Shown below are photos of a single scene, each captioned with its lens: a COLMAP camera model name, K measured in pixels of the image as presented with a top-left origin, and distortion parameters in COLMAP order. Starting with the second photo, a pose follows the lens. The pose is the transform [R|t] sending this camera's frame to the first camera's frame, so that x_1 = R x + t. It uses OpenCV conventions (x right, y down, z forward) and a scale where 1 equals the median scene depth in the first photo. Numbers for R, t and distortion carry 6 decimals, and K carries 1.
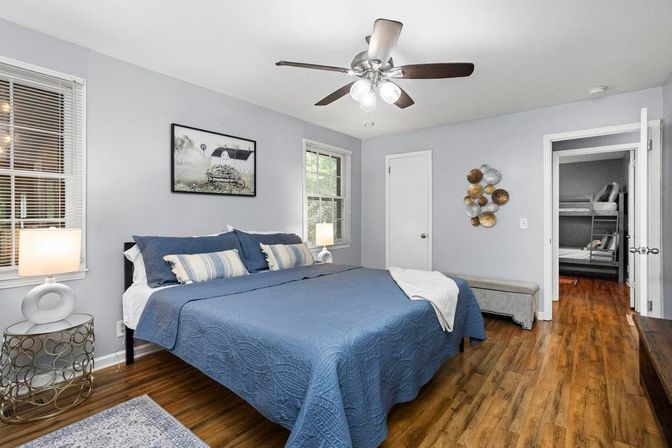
lens RADIAL K [[325.4, 0, 337.0], [0, 325.4, 221.8], [0, 0, 1]] dist [0.003319, 0.002358]
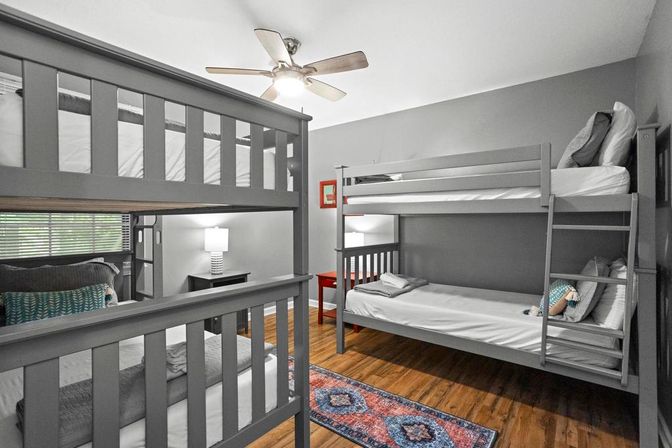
lens RADIAL K [[325.4, 0, 334.7], [0, 325.4, 222.3], [0, 0, 1]] dist [0.003319, 0.002358]
pose [[0.999831, -0.000178, 0.018398, 0.575088], [0.000226, 0.999997, -0.002616, -0.008232], [-0.018397, 0.002620, 0.999827, 0.696113]]
